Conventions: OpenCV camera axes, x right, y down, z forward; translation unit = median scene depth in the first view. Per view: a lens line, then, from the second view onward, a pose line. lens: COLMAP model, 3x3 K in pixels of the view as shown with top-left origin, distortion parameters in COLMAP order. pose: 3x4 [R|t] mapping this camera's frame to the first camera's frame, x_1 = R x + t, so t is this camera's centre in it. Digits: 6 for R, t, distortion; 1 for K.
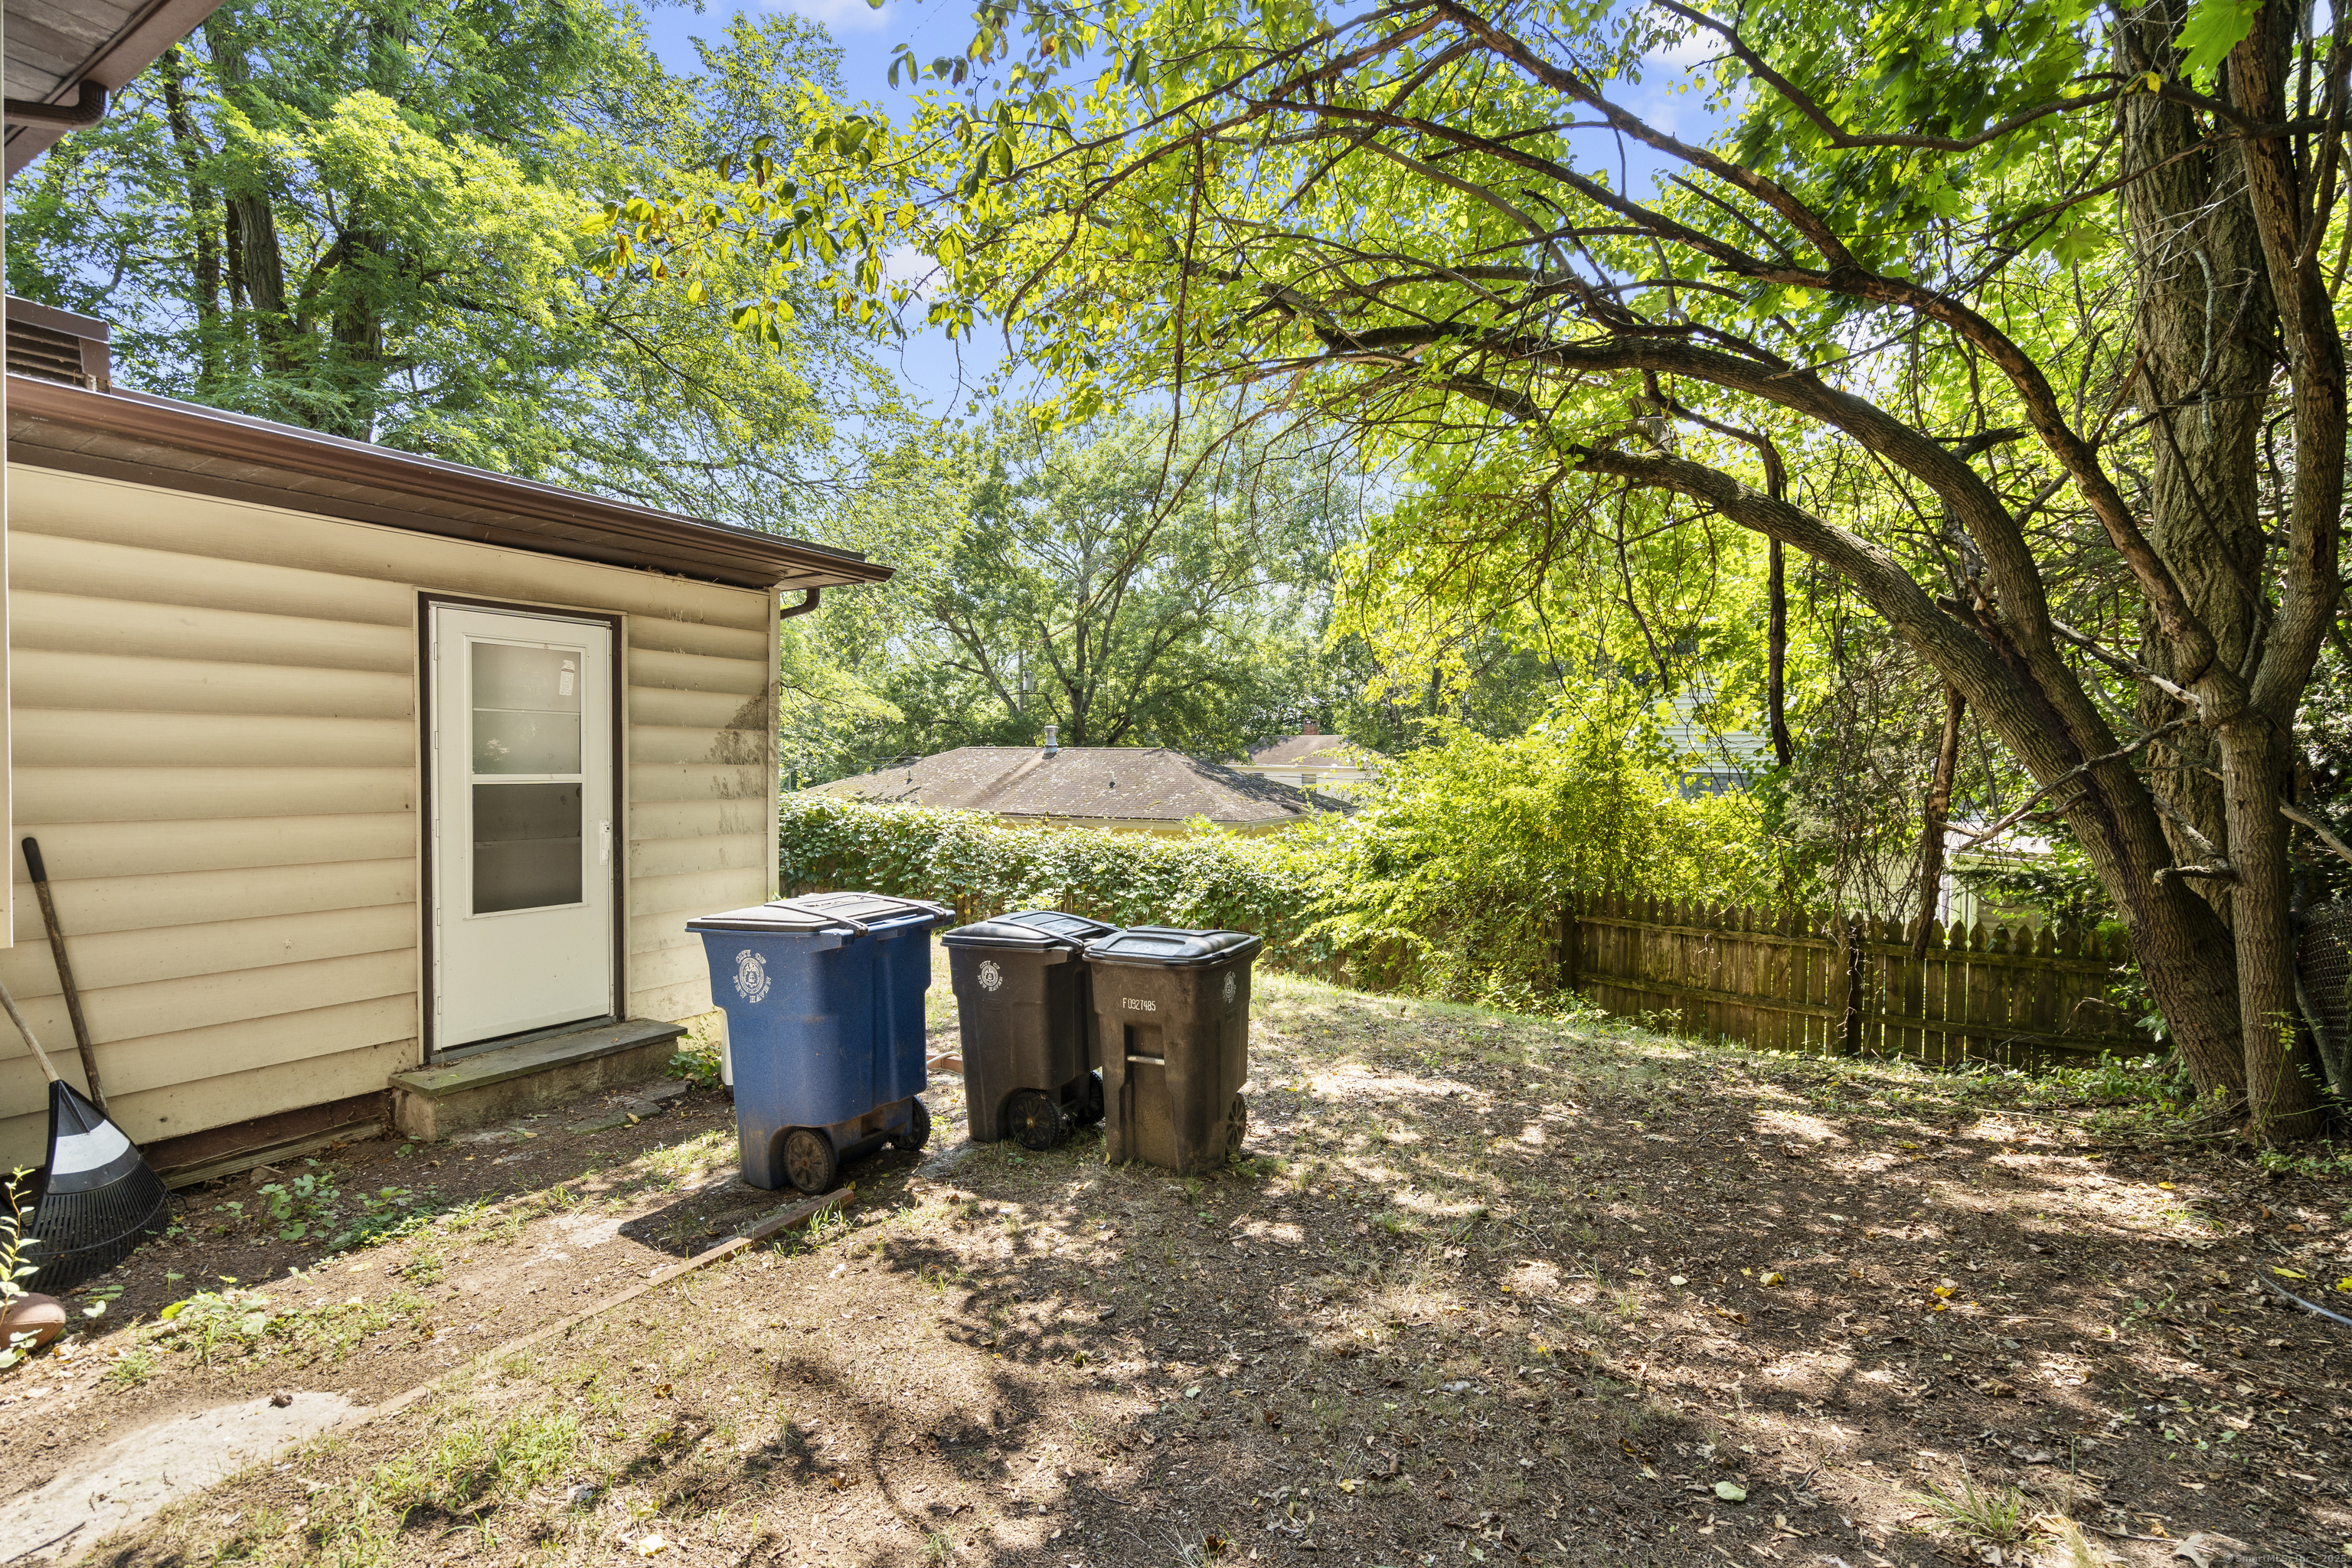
lens RADIAL K [[1045.7, 0, 1167.1], [0, 1045.7, 779.7], [0, 0, 1]] dist [-0.005483, 0.003654]
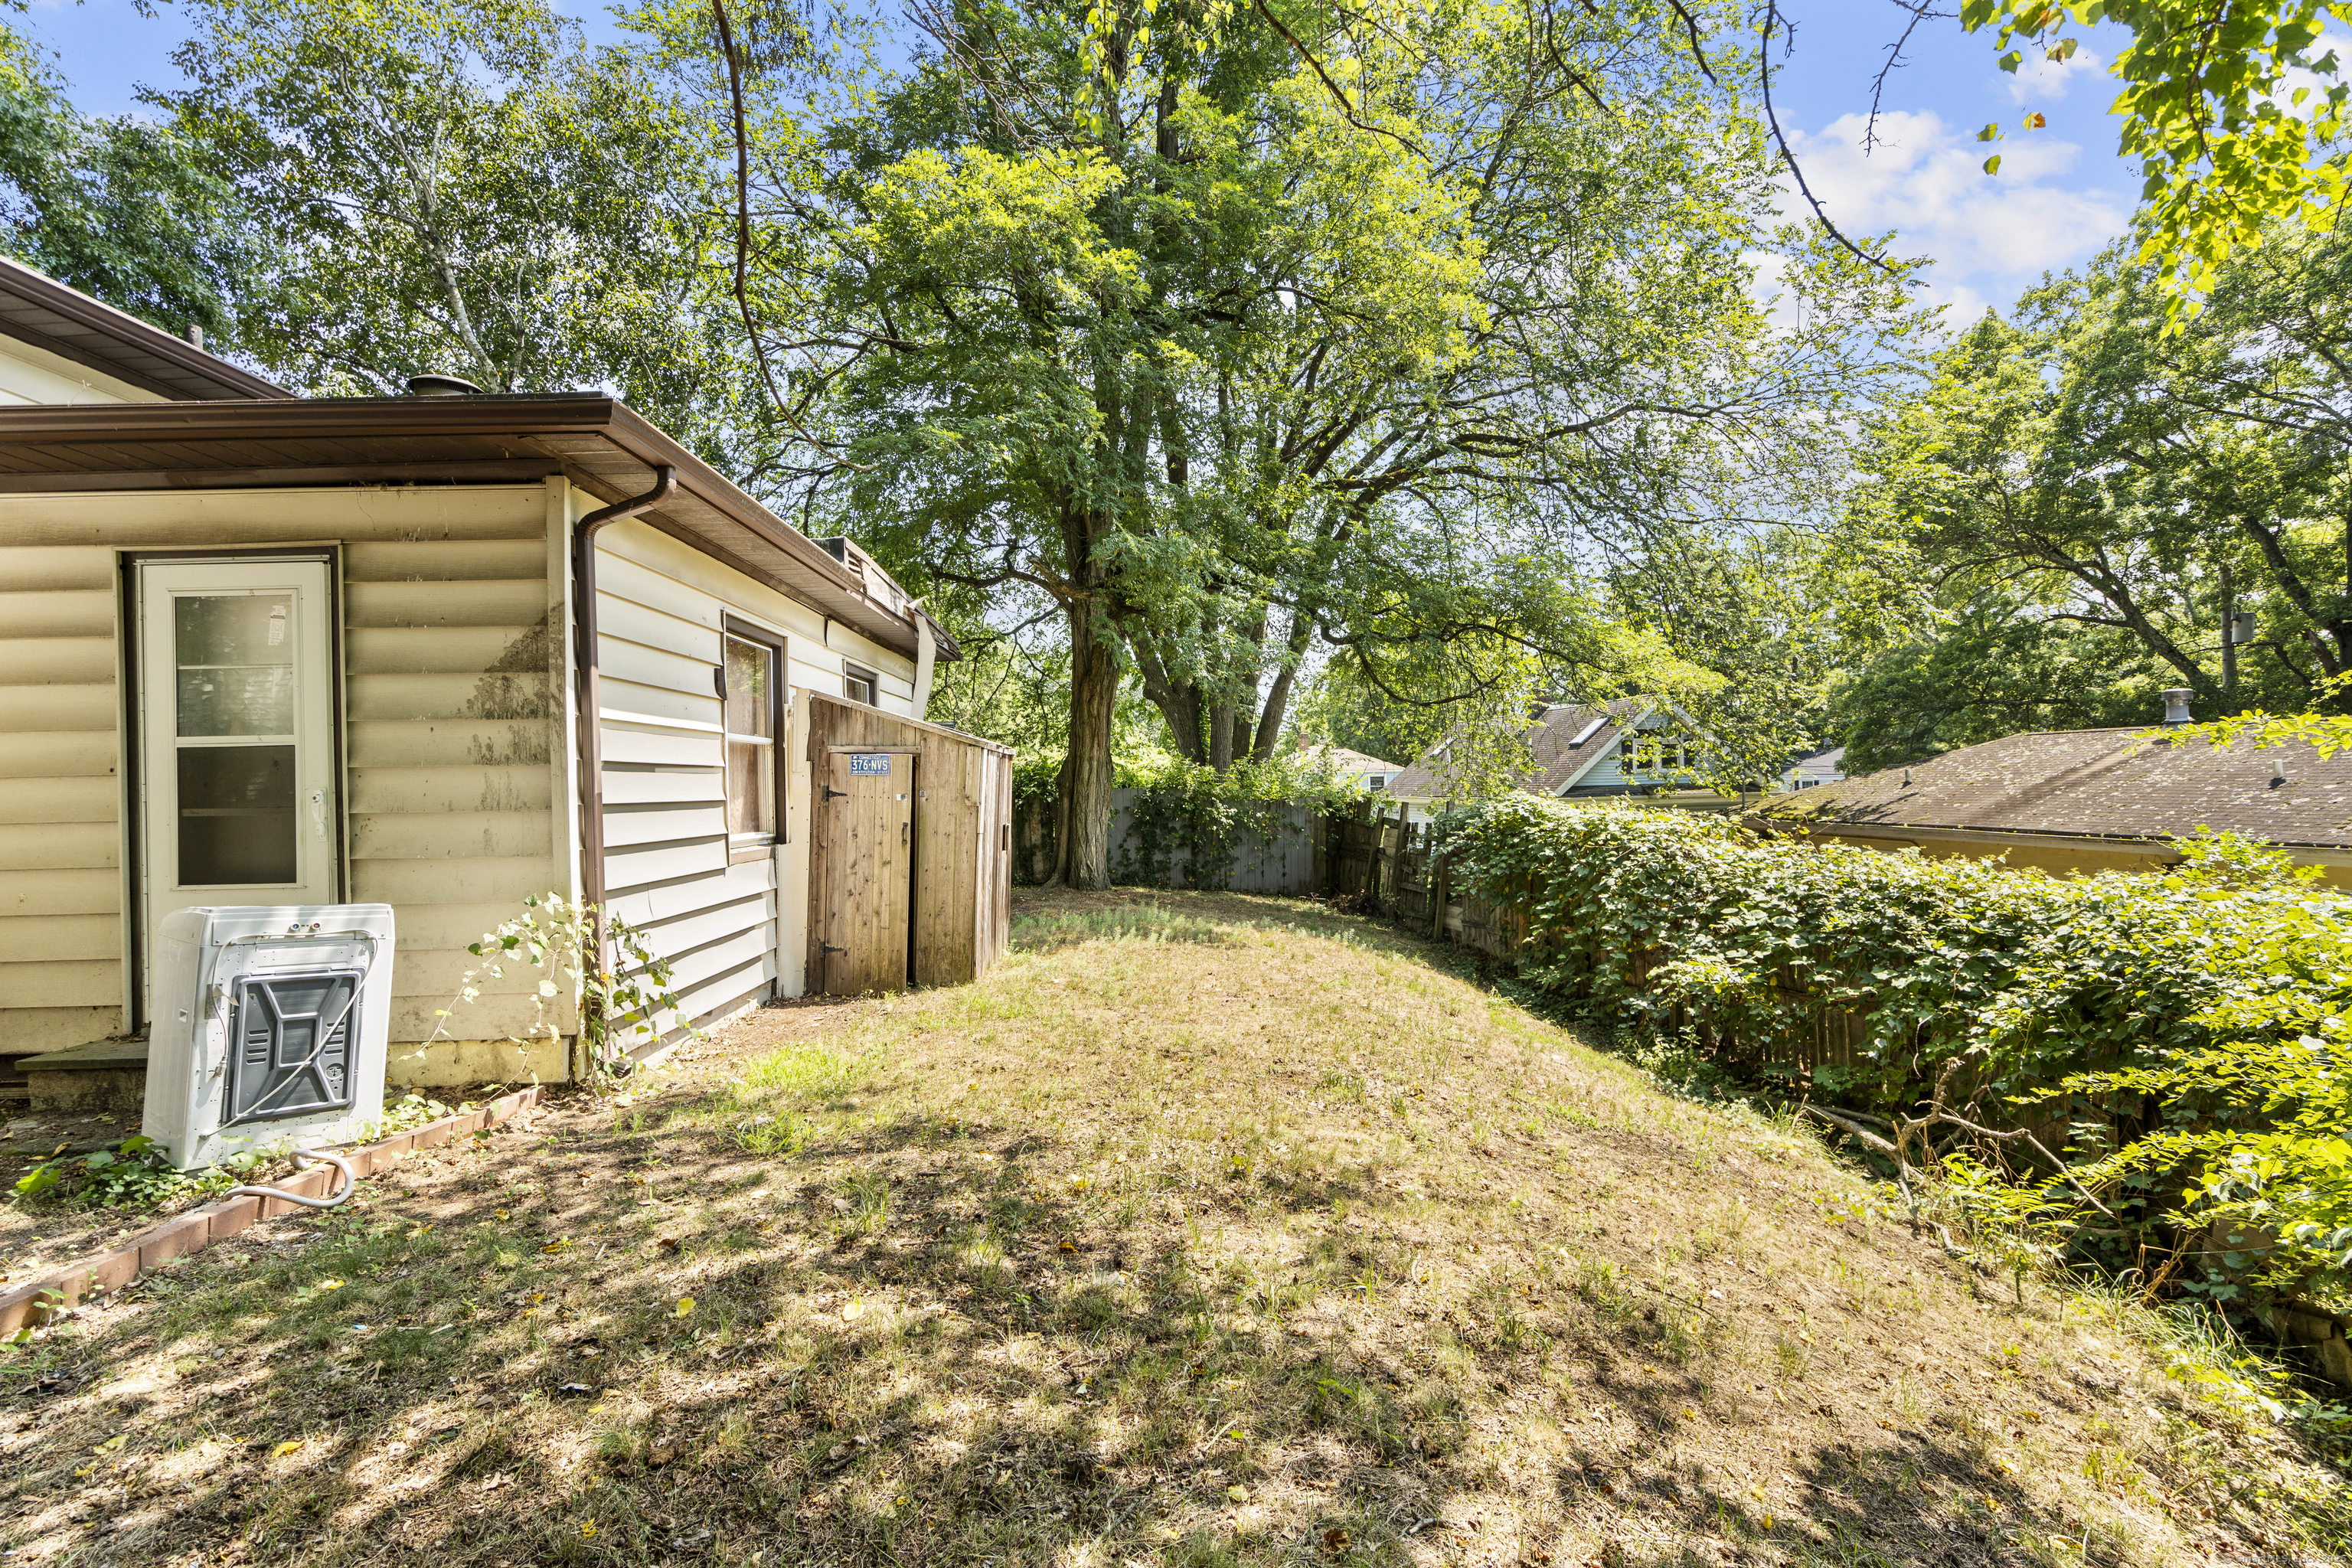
lens RADIAL K [[1045.7, 0, 1173.2], [0, 1045.7, 802.5], [0, 0, 1]] dist [-0.005483, 0.003654]
pose [[0.522643, -0.009207, -0.852502, 0.554720], [0.010295, 0.999937, -0.004488, 0.061778], [0.852490, -0.006431, 0.522704, 1.158177]]
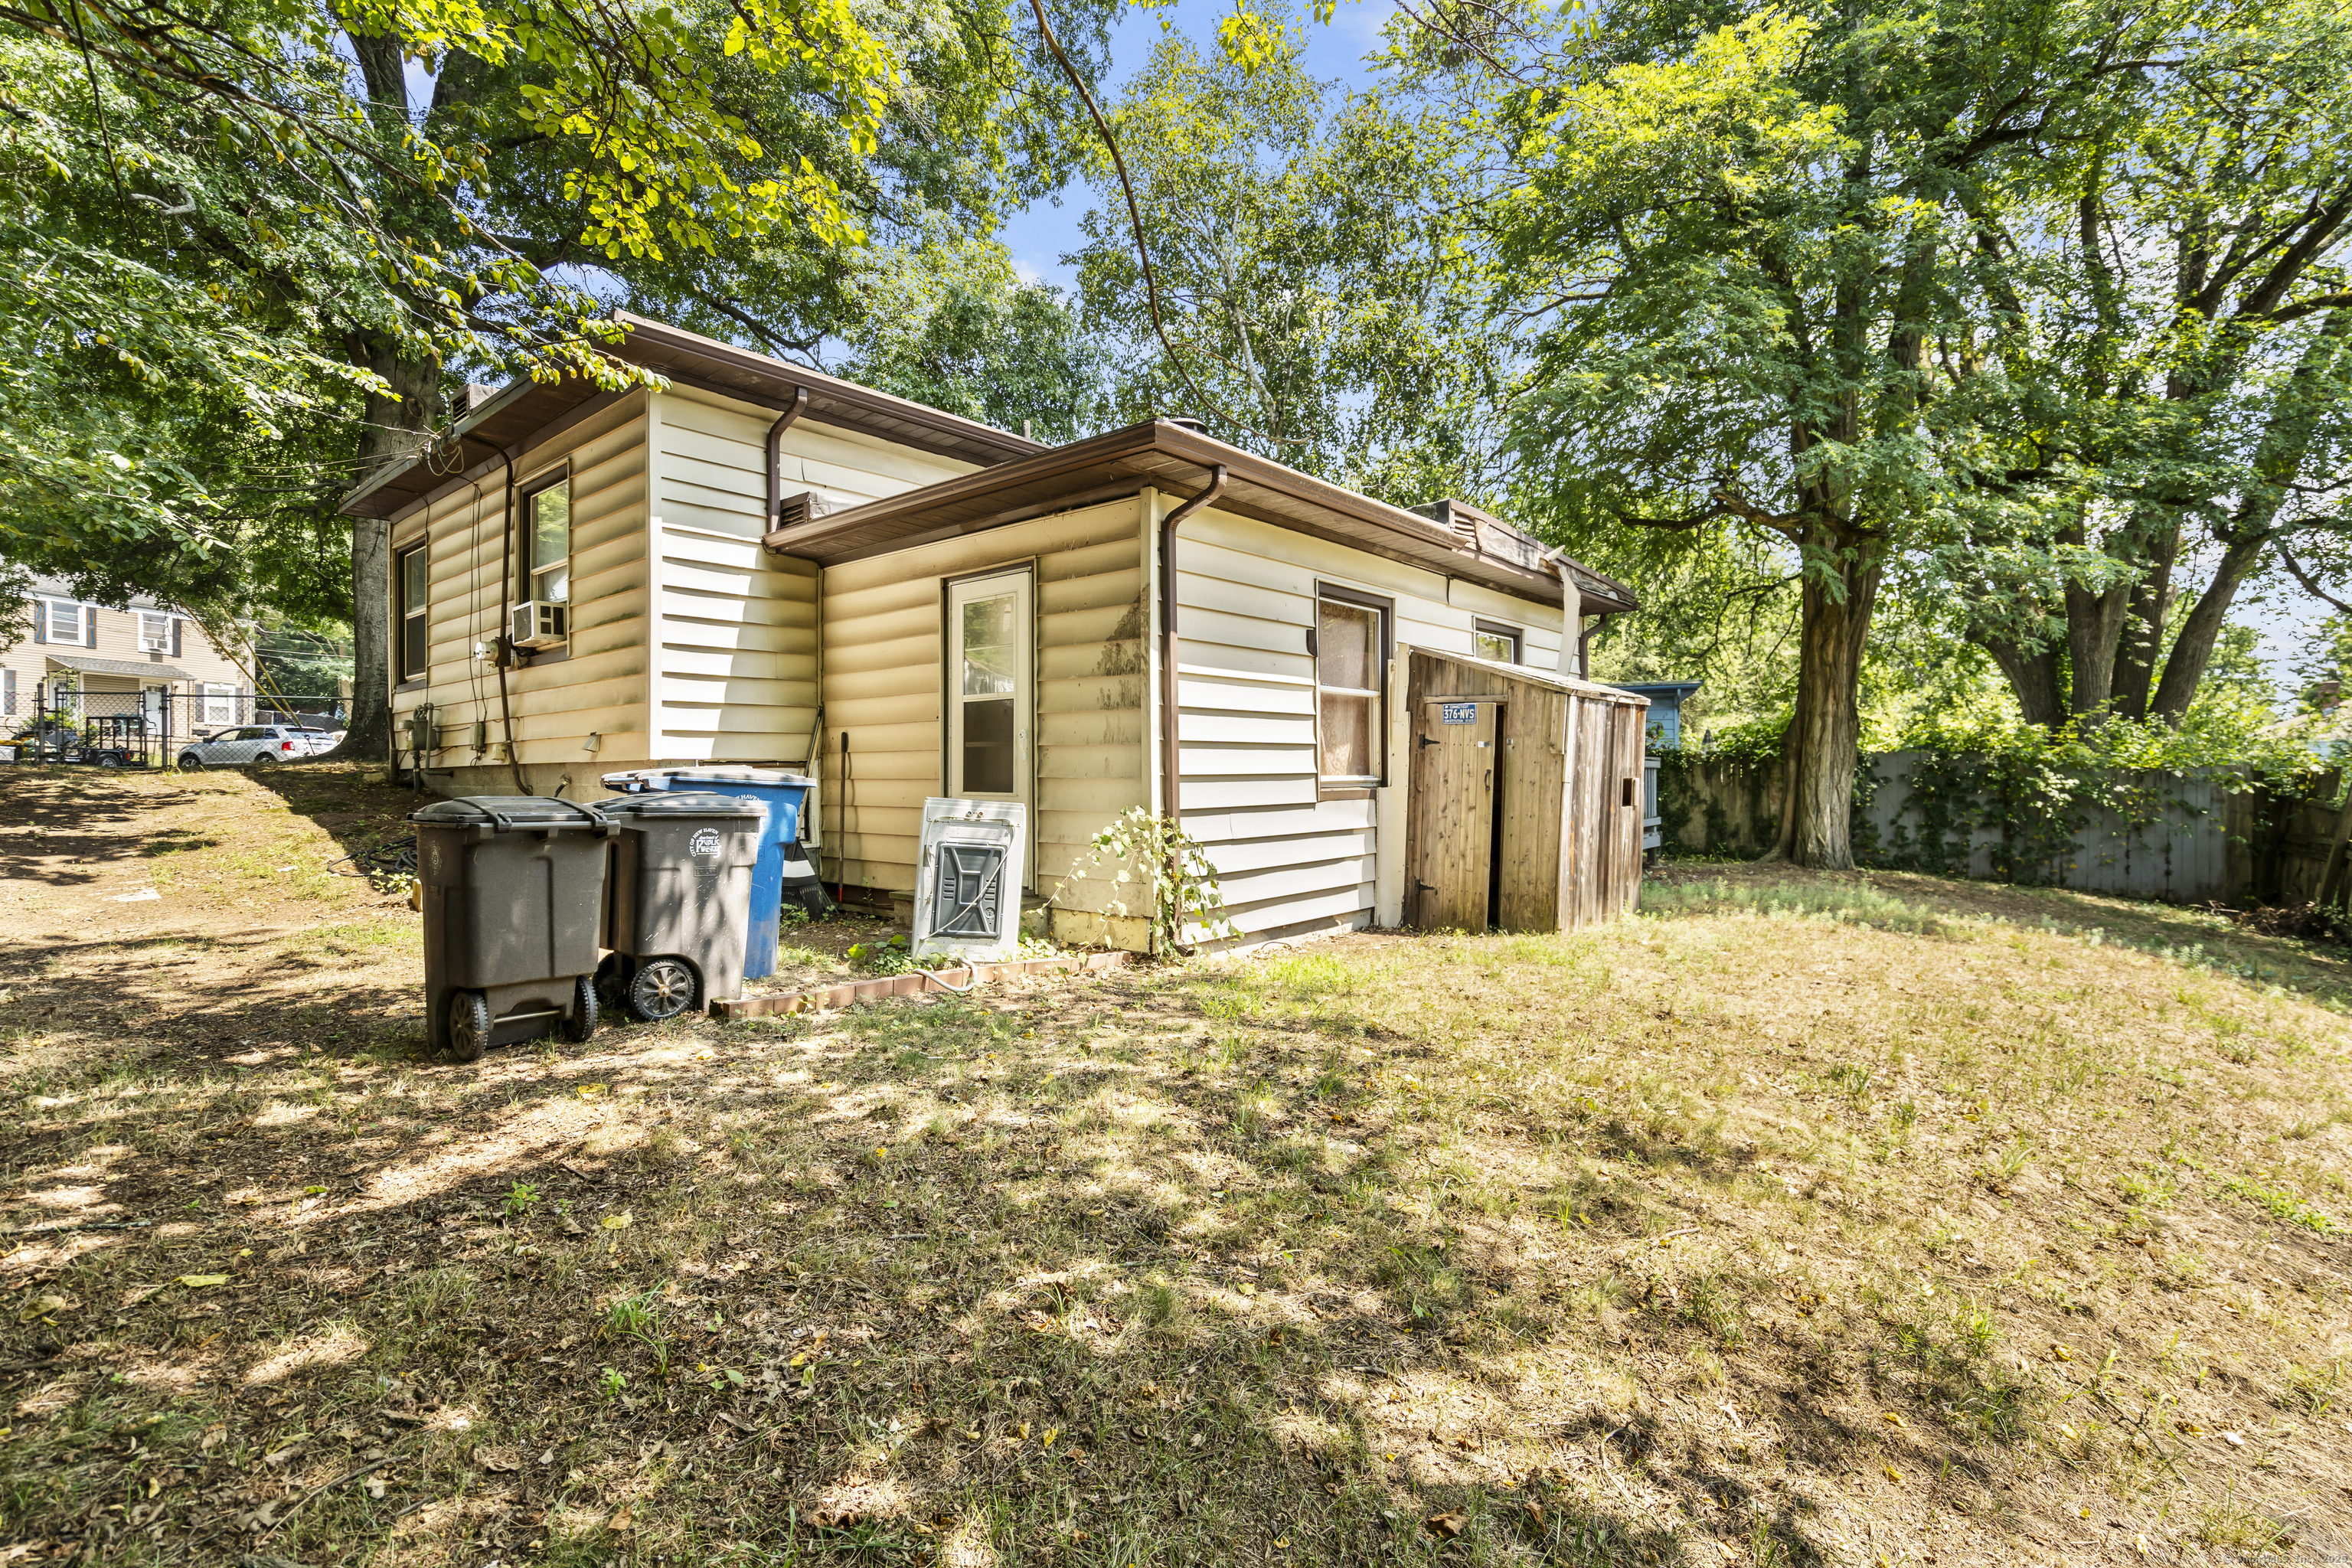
lens RADIAL K [[1045.7, 0, 1159.0], [0, 1045.7, 774.8], [0, 0, 1]] dist [-0.005483, 0.003654]
pose [[-0.161974, 0.000123, -0.986795, 0.665505], [-0.014195, 0.999896, 0.002455, 0.089844], [0.986693, 0.014405, -0.161956, 1.373647]]
